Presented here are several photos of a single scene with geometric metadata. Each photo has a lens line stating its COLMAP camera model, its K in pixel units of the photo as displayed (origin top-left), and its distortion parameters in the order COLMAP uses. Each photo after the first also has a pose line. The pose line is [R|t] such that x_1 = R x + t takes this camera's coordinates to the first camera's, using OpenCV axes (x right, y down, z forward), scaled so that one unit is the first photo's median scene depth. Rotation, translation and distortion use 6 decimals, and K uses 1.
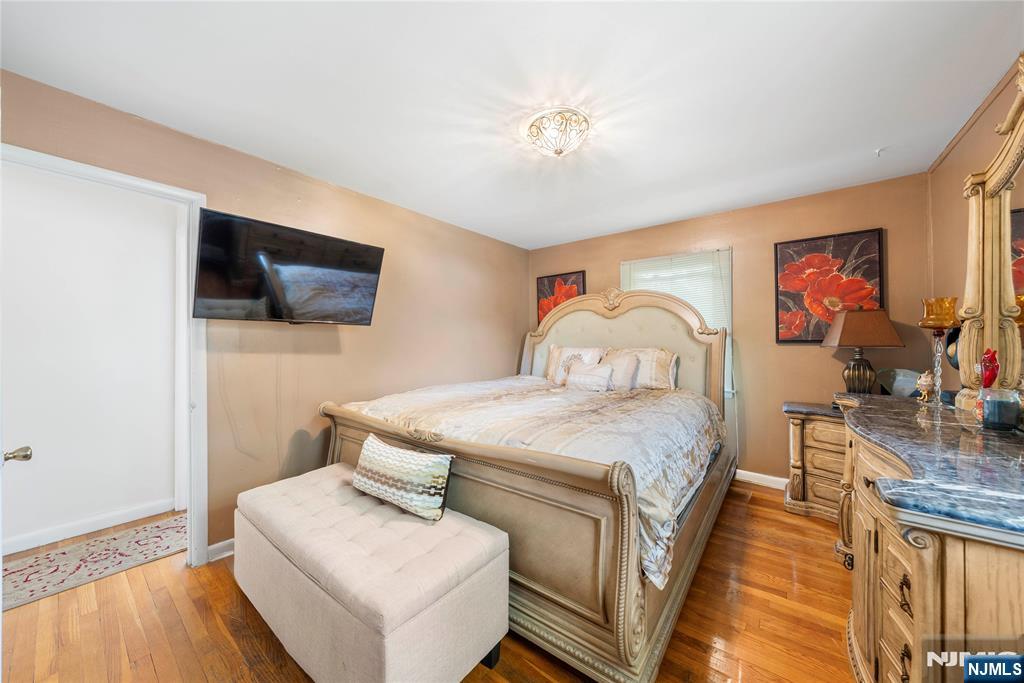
lens RADIAL K [[355.1, 0, 512.0], [0, 355.1, 341.5], [0, 0, 1]] dist [-0.000303, -0.000015]
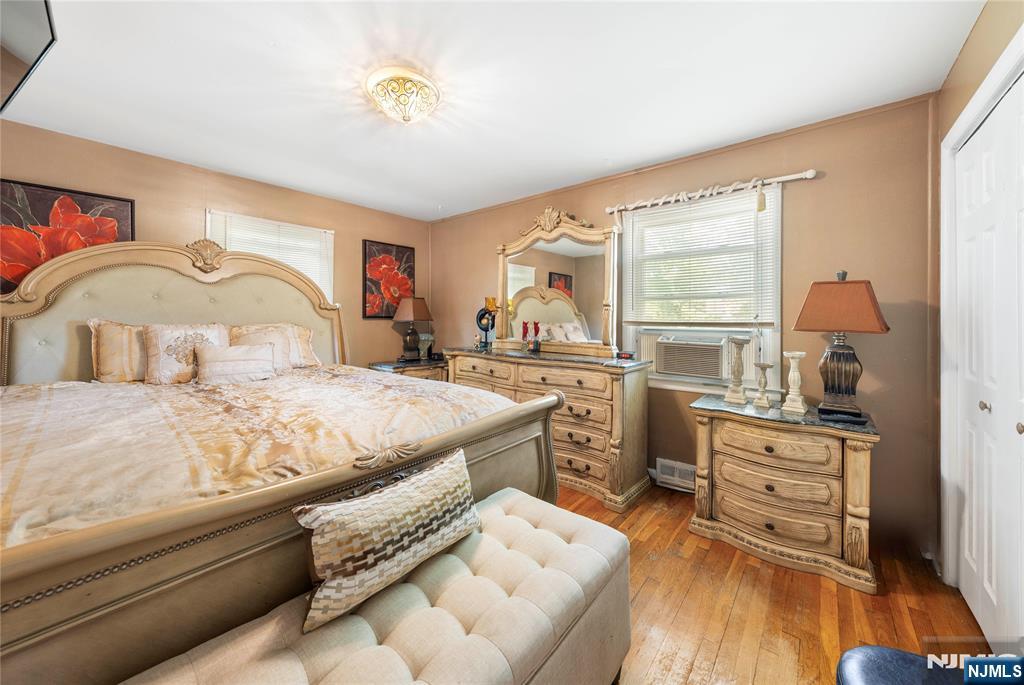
lens RADIAL K [[354.1, 0, 511.8], [0, 354.1, 316.0], [0, 0, 1]] dist [-0.000574, -0.000011]
pose [[0.063531, 0.009140, 0.997938, -0.509548], [-0.006167, 0.999943, -0.008766, 0.004376], [-0.997961, -0.005598, 0.063584, 0.414726]]
